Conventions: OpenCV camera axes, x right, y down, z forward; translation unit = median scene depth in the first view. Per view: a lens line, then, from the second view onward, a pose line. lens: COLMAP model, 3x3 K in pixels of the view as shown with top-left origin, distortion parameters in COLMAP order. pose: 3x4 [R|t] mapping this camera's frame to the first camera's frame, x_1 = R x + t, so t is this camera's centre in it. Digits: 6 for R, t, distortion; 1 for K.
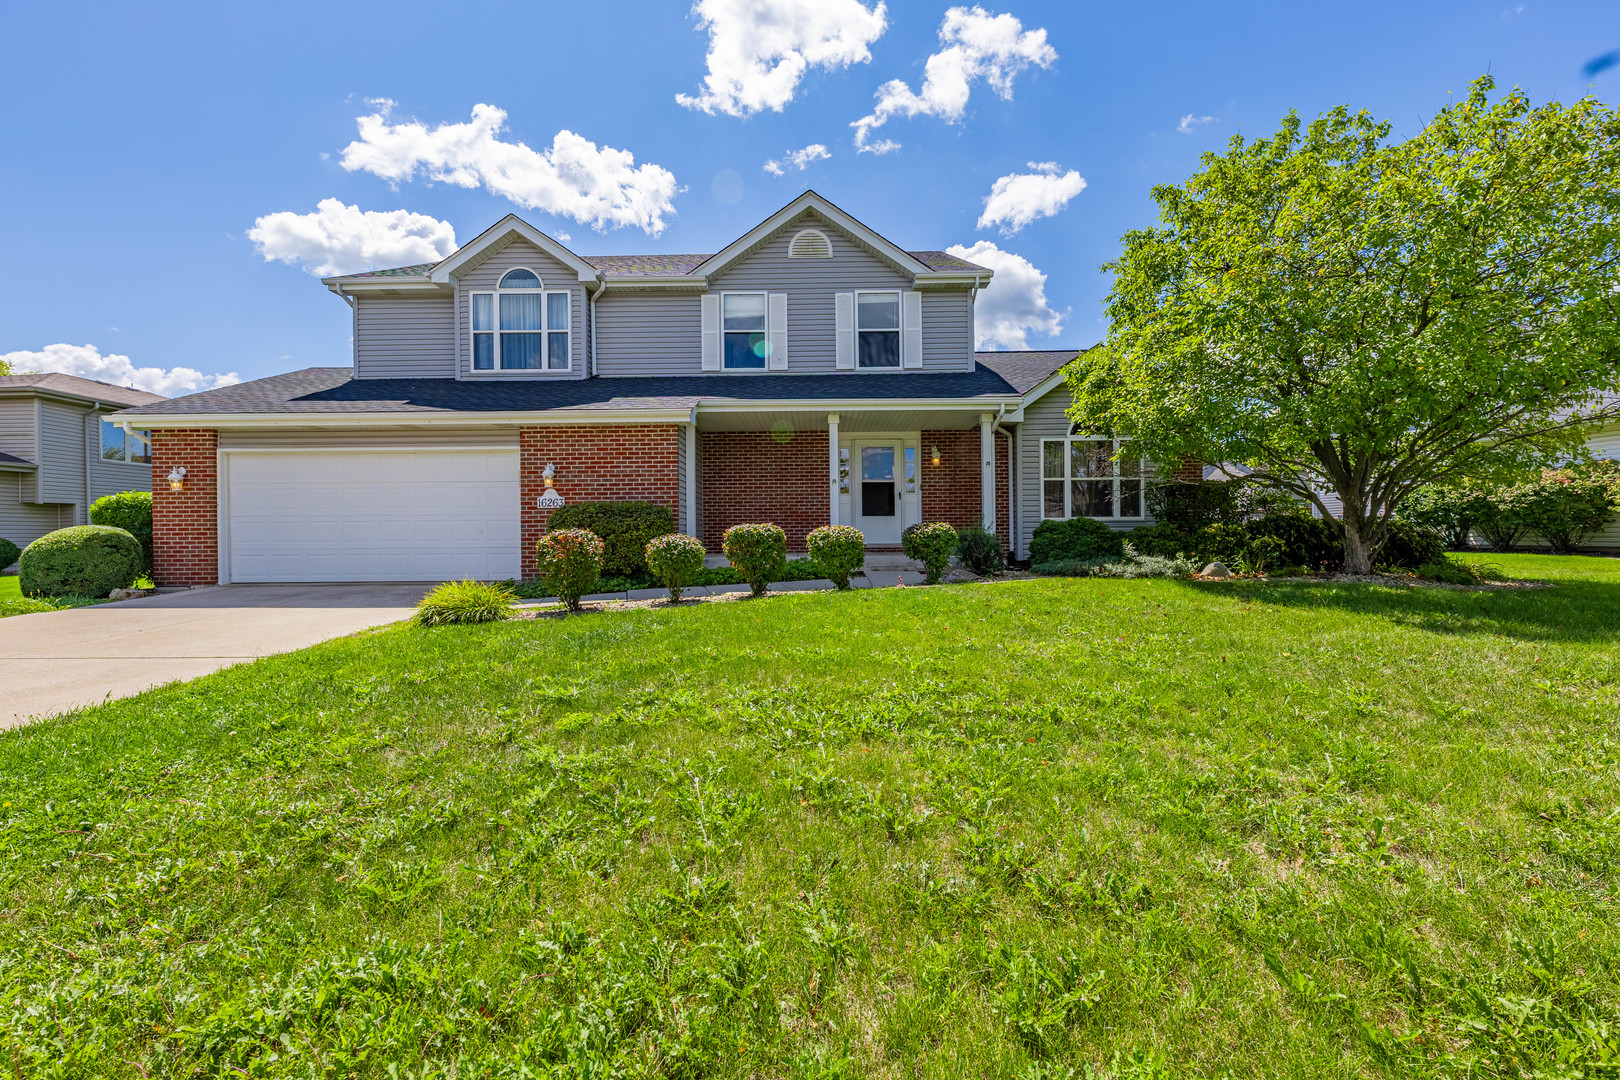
lens RADIAL K [[649.5, 0, 805.5], [0, 649.5, 507.4], [0, 0, 1]] dist [0.002233, -0.000075]
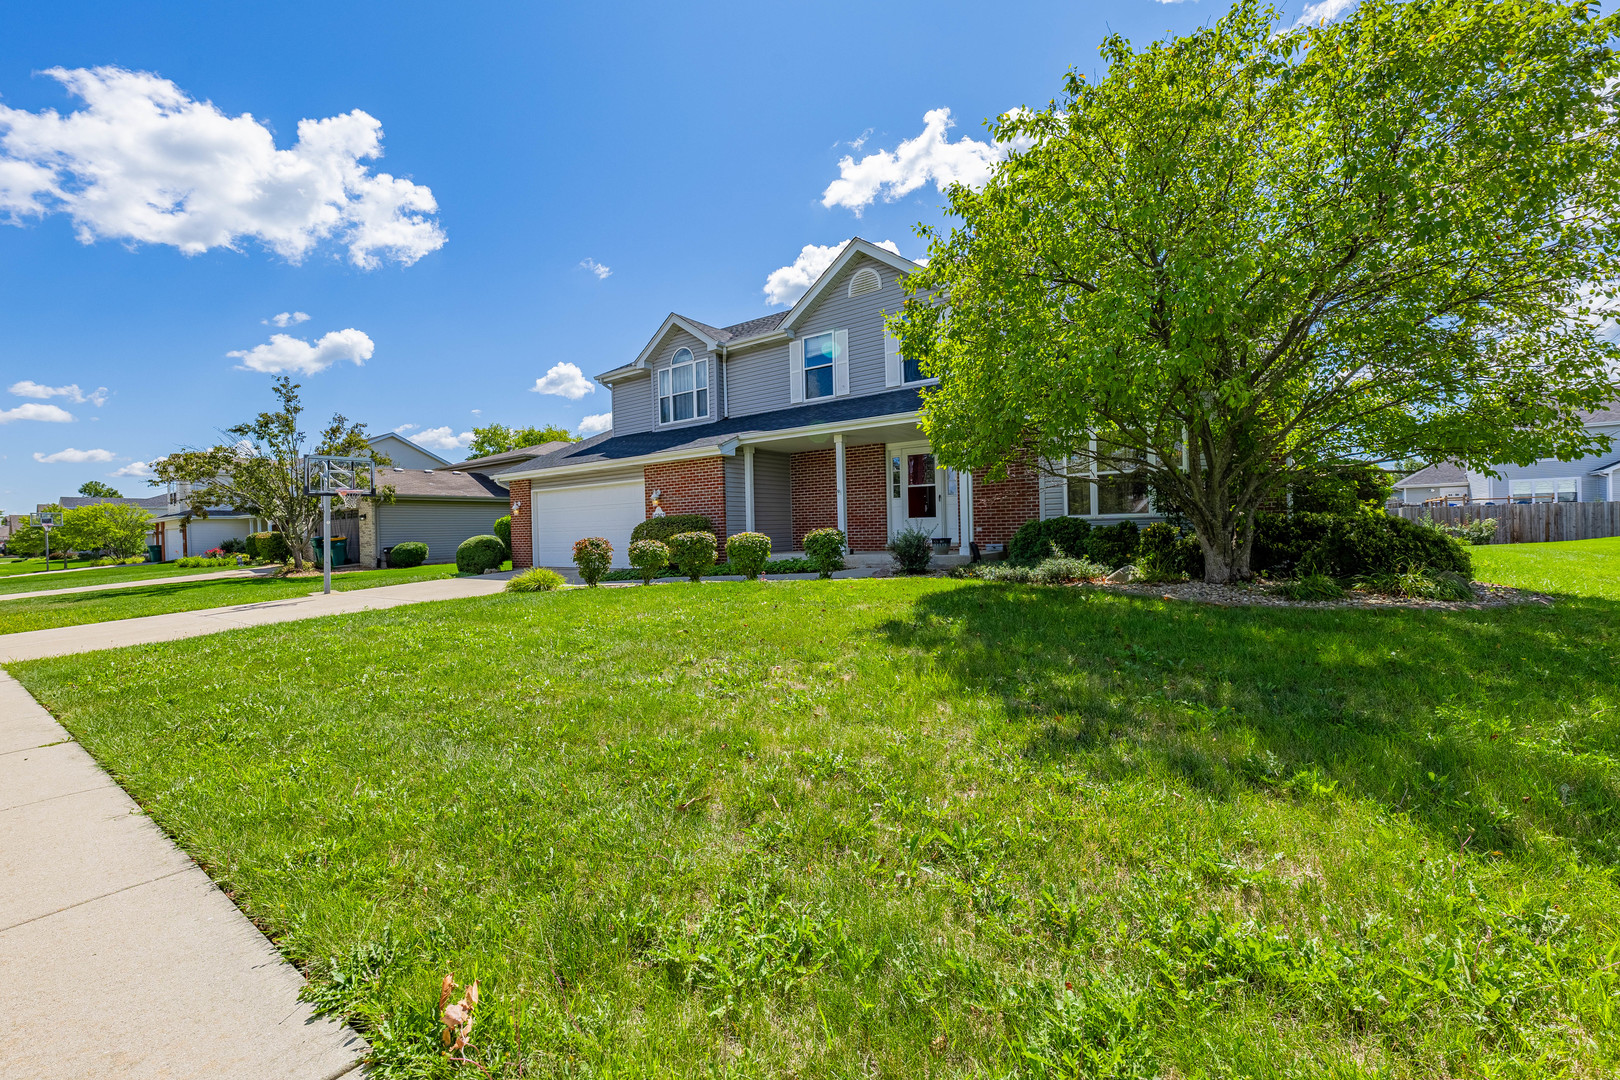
lens RADIAL K [[649.5, 0, 805.5], [0, 649.5, 507.4], [0, 0, 1]] dist [0.002233, -0.000075]
pose [[0.820986, -0.035156, -0.569865, 0.573903], [0.038796, 0.999231, -0.005752, -0.004831], [0.569628, -0.017386, 0.821718, -0.008036]]
